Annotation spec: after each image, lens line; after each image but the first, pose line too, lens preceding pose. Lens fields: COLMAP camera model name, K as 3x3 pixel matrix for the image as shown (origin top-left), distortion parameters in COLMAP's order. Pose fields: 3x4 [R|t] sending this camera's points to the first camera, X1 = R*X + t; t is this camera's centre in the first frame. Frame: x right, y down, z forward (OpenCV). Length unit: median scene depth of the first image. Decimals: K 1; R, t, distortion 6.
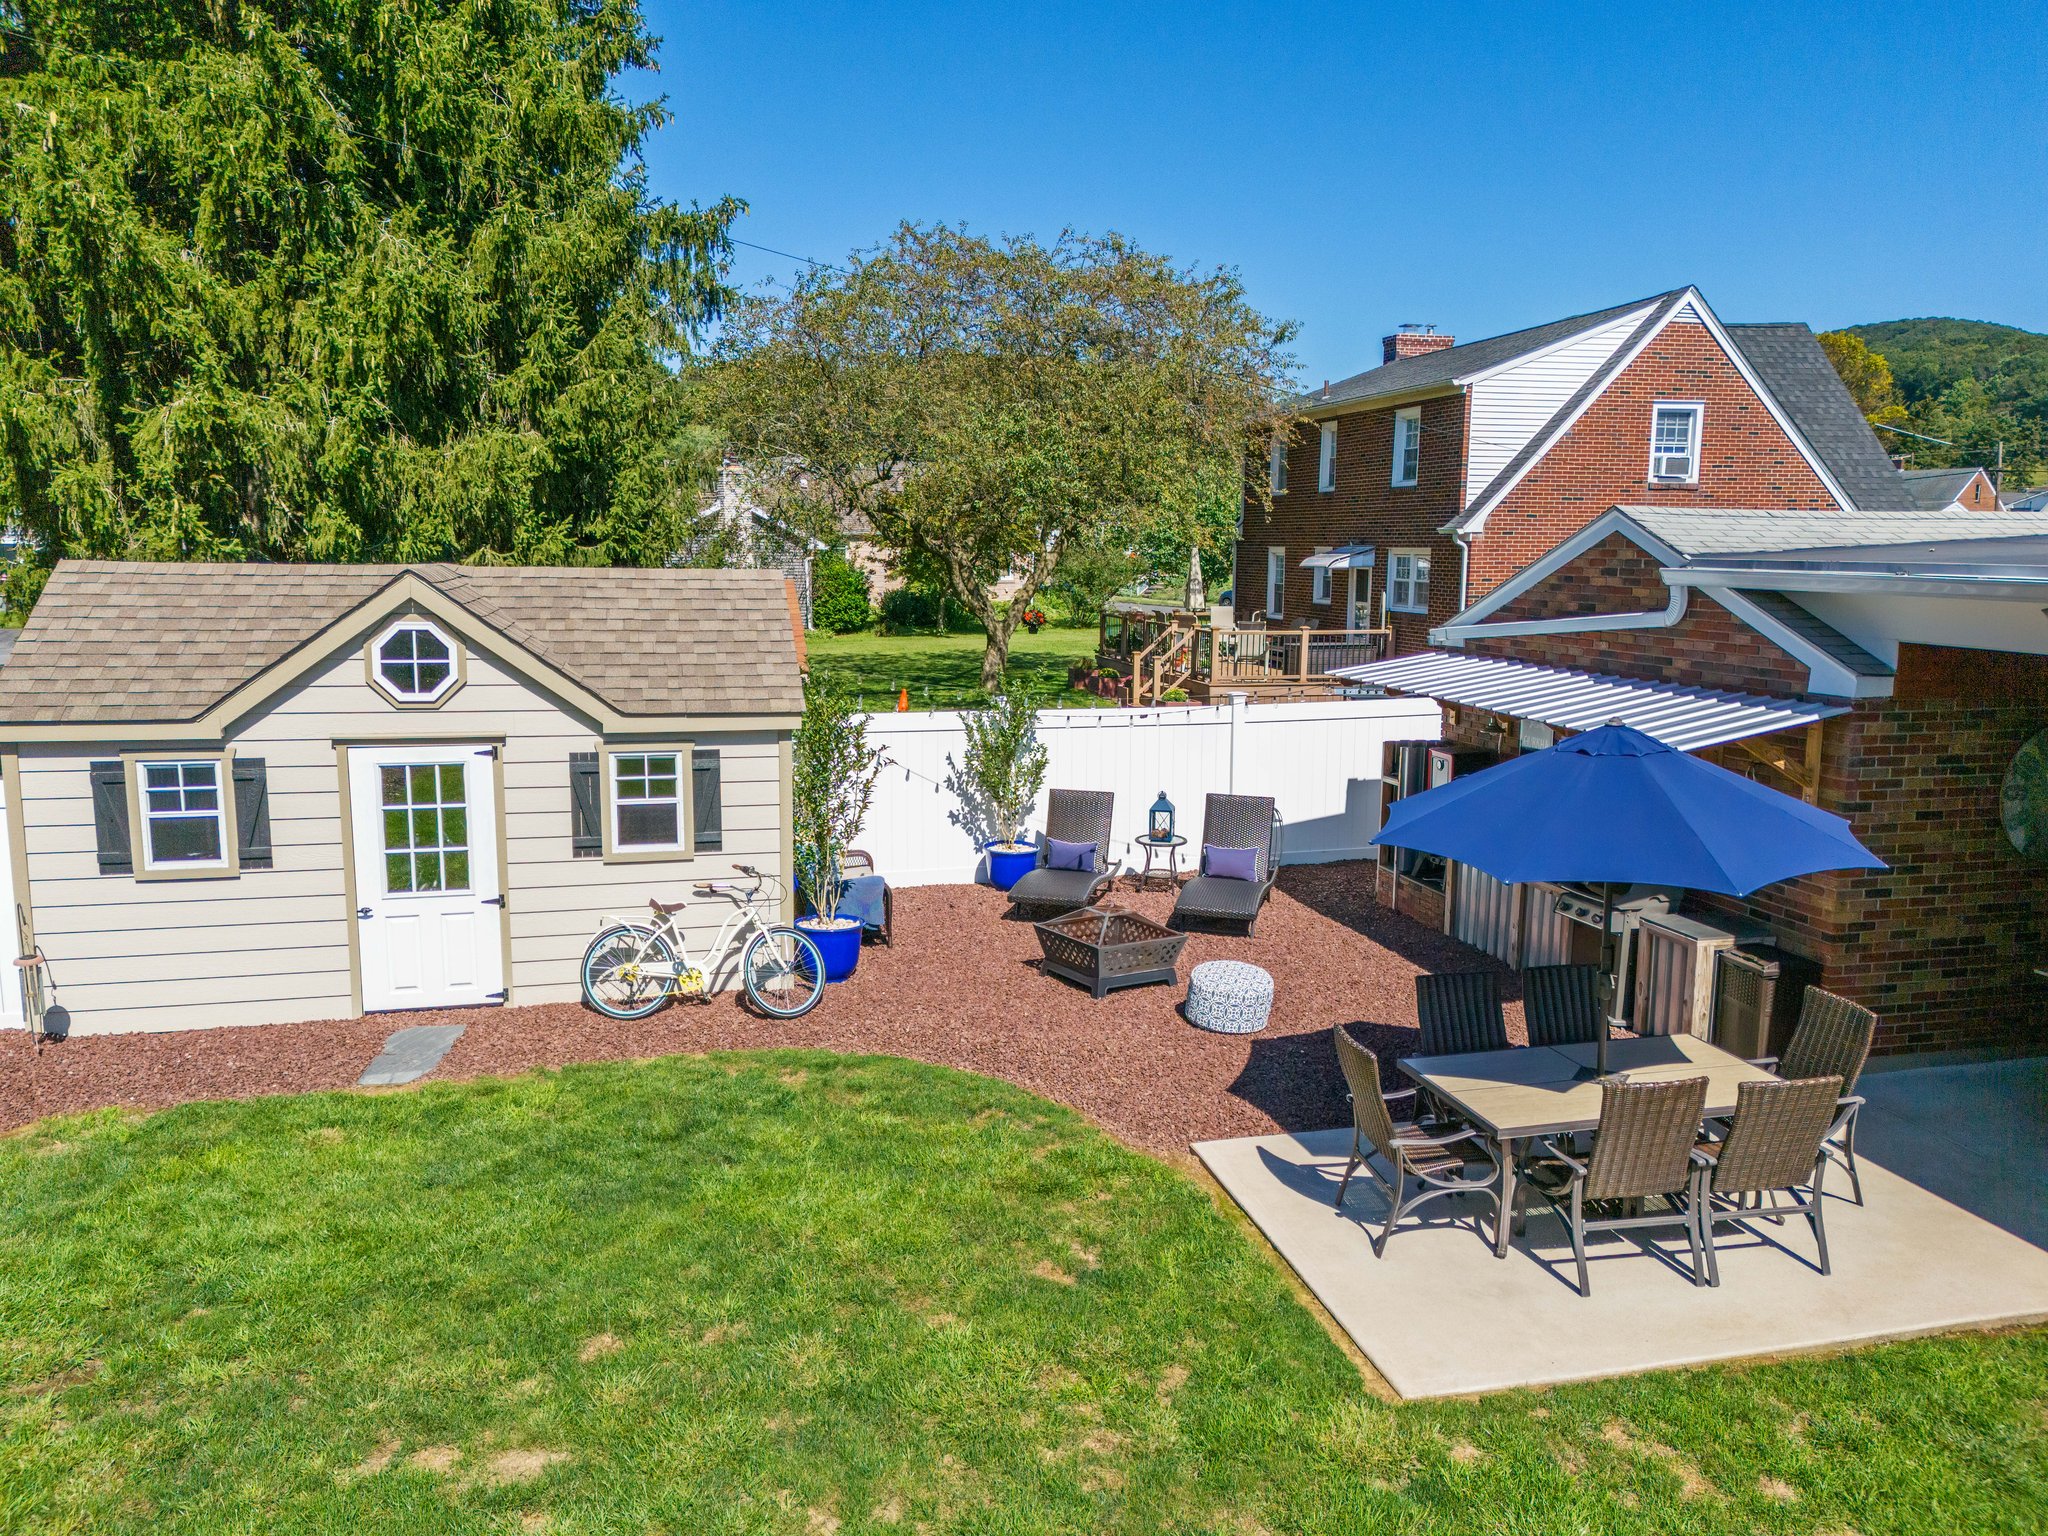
lens RADIAL K [[1503.1, 0, 1039.8], [0, 1503.1, 761.5], [0, 0, 1]] dist [0.069278, -0.068303]
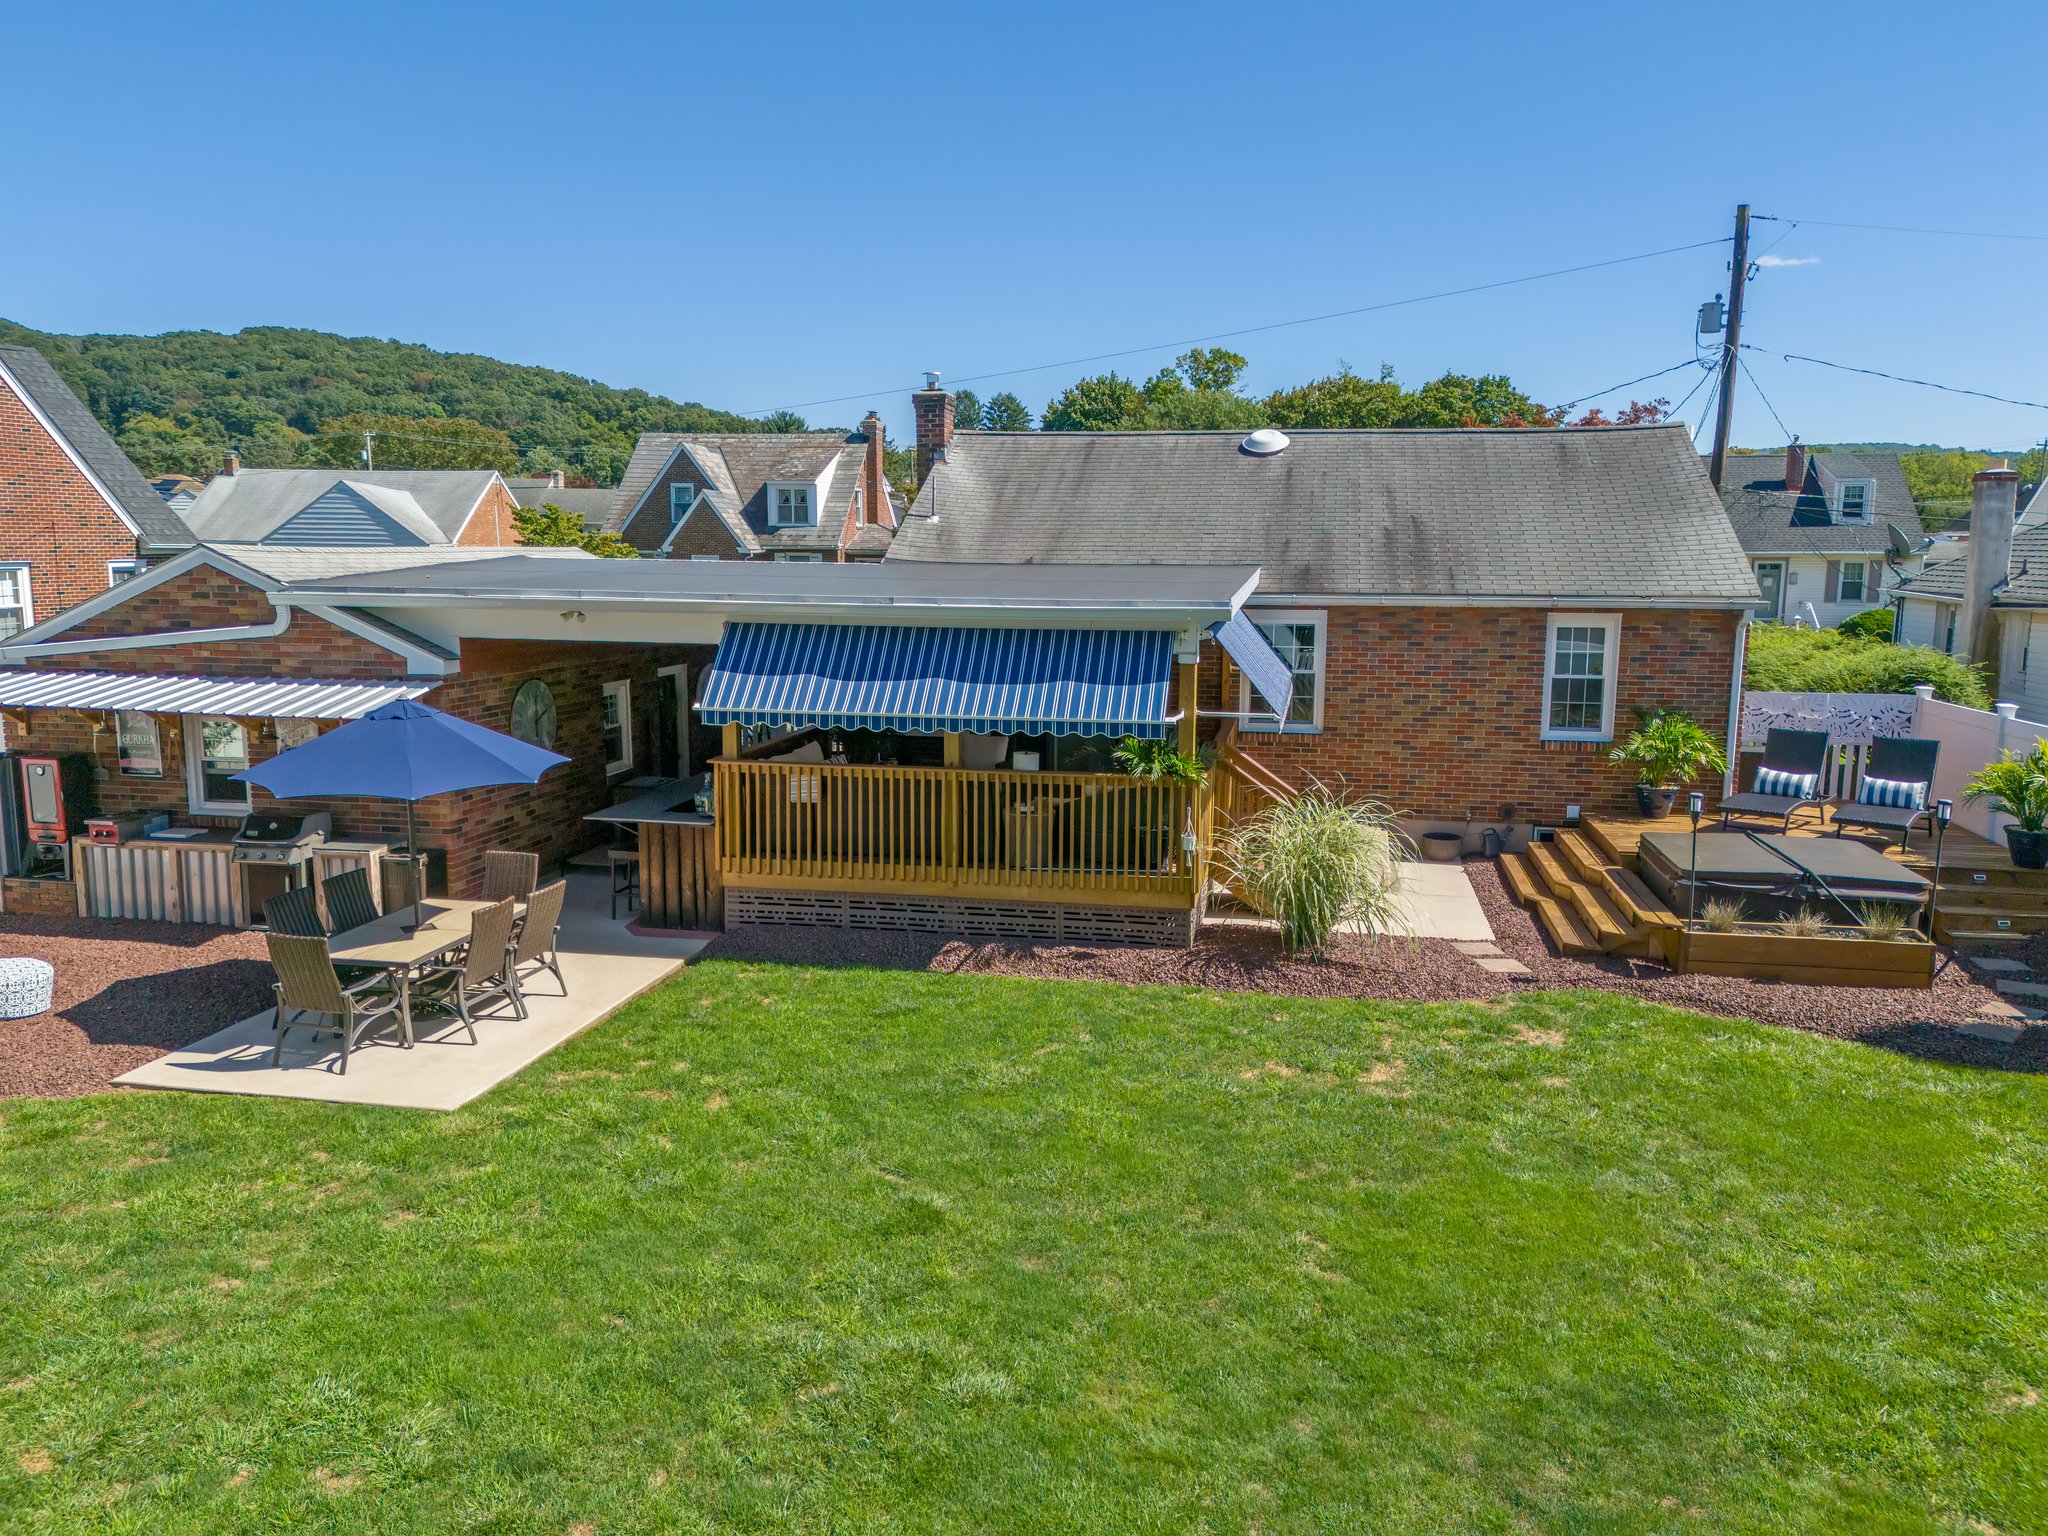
lens RADIAL K [[1503.1, 0, 1023.3], [0, 1503.1, 770.4], [0, 0, 1]] dist [0.069278, -0.068303]
pose [[0.429436, -0.138725, 0.892379, -0.591603], [0.128959, 0.987425, 0.091442, -0.010393], [-0.893842, 0.075812, 0.441926, -0.200886]]
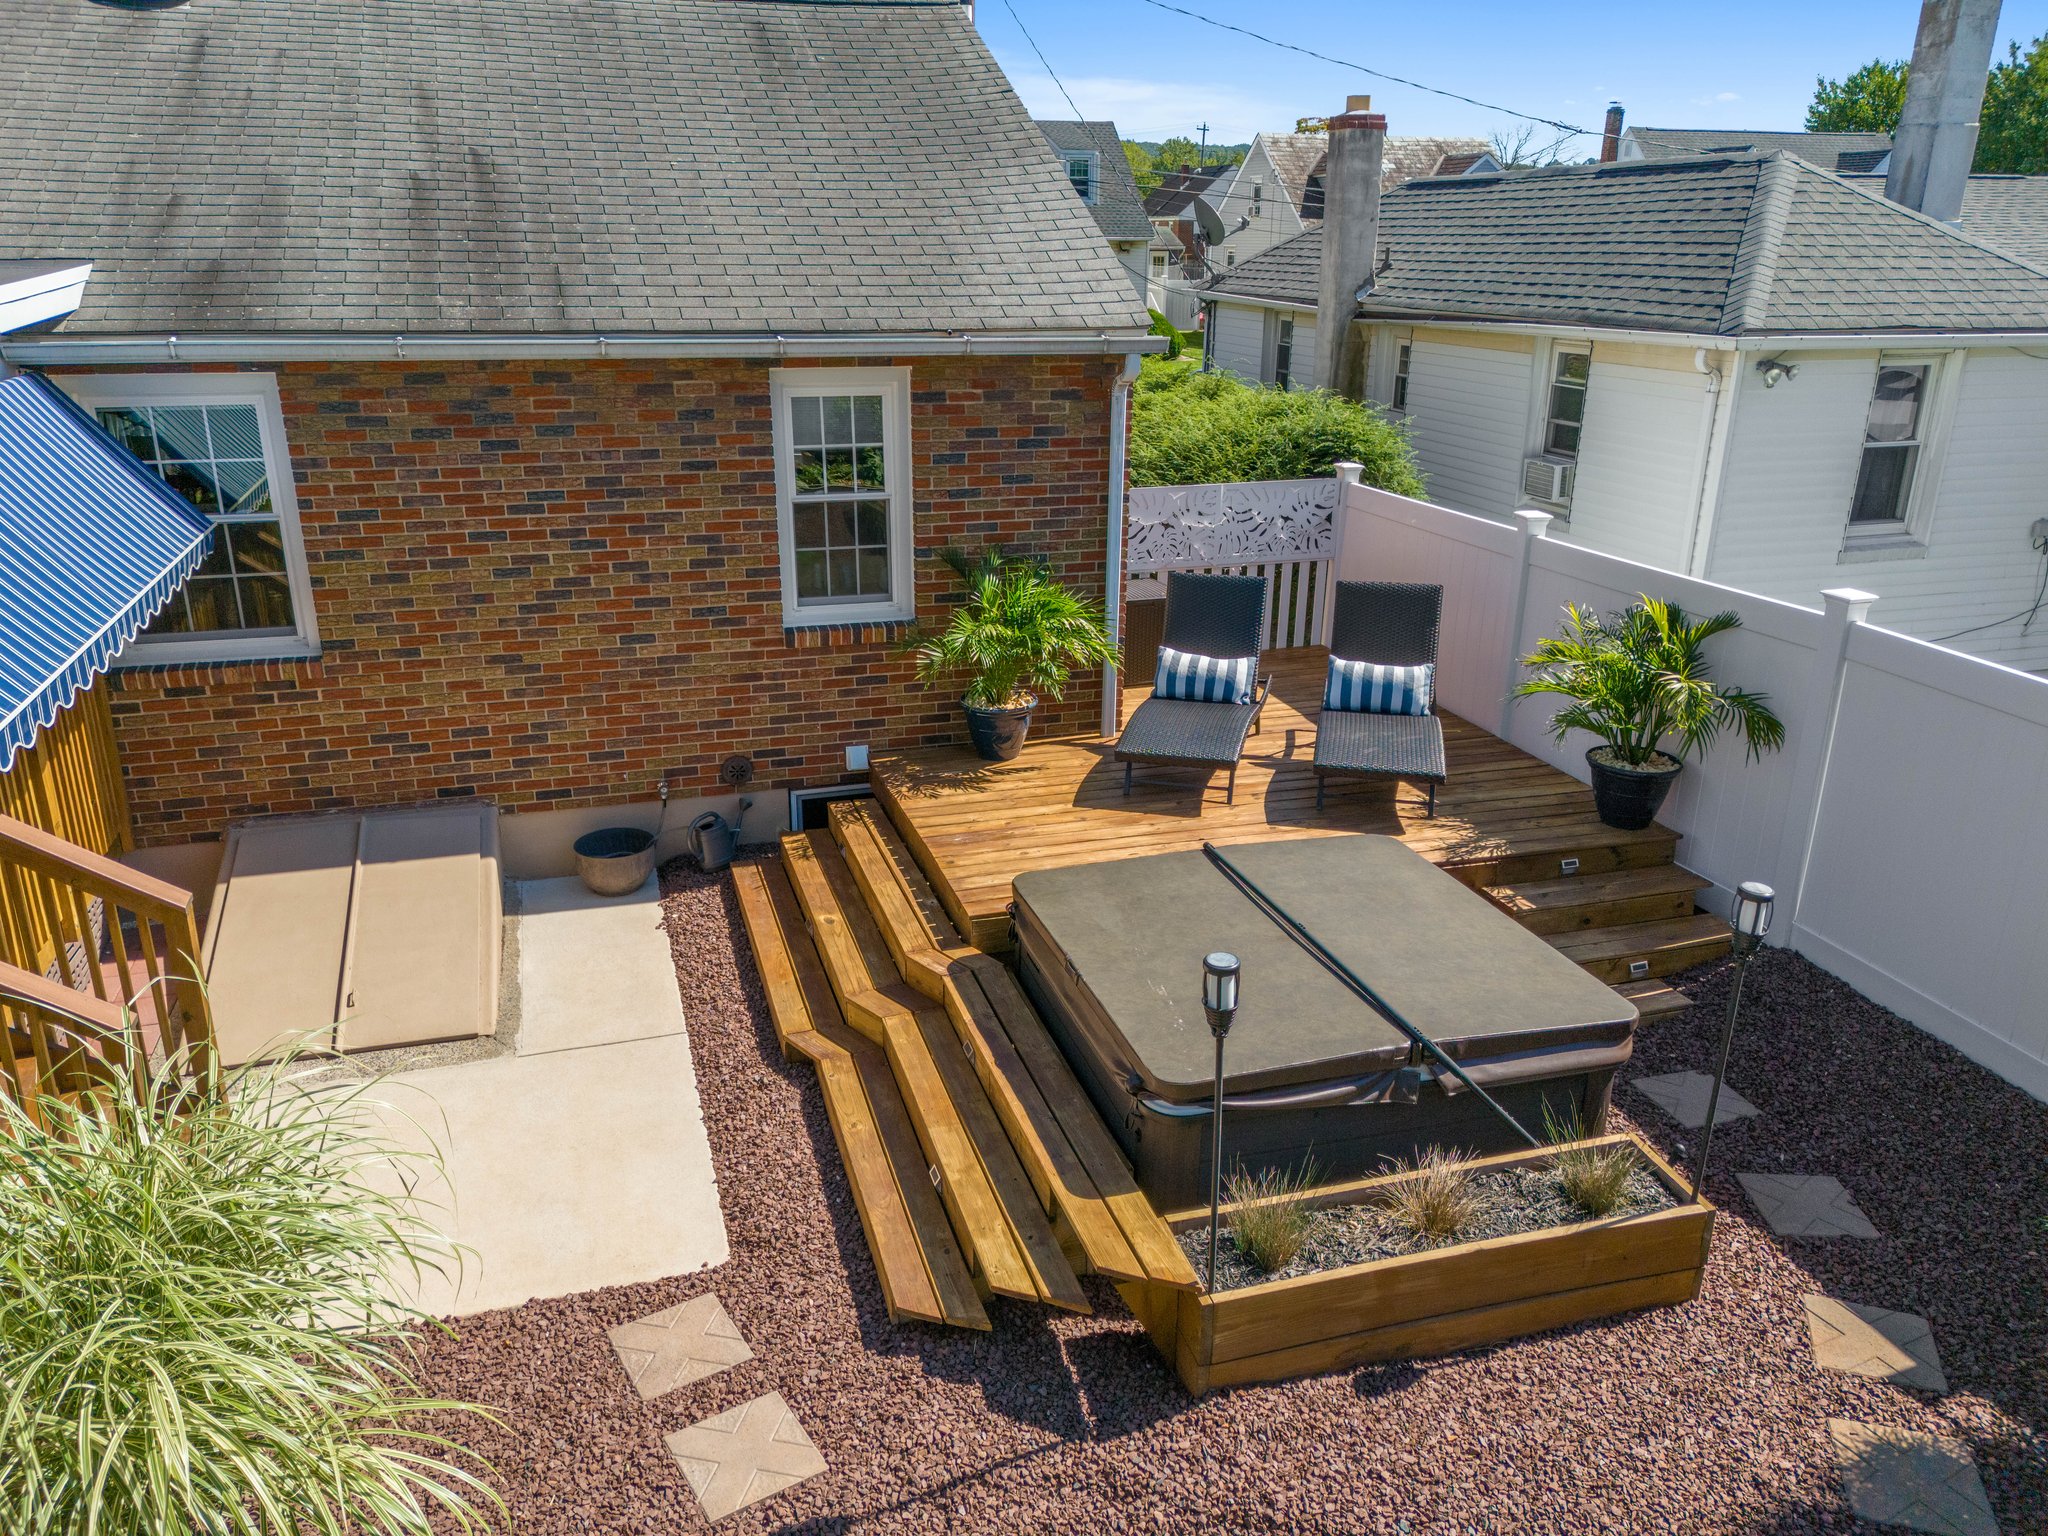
lens RADIAL K [[1503.1, 0, 1030.0], [0, 1503.1, 773.8], [0, 0, 1]] dist [0.069278, -0.068303]
pose [[-0.049384, -0.343281, 0.937933, 0.435839], [0.138075, 0.927716, 0.346812, -0.014575], [-0.989190, 0.146632, 0.001584, -0.088506]]
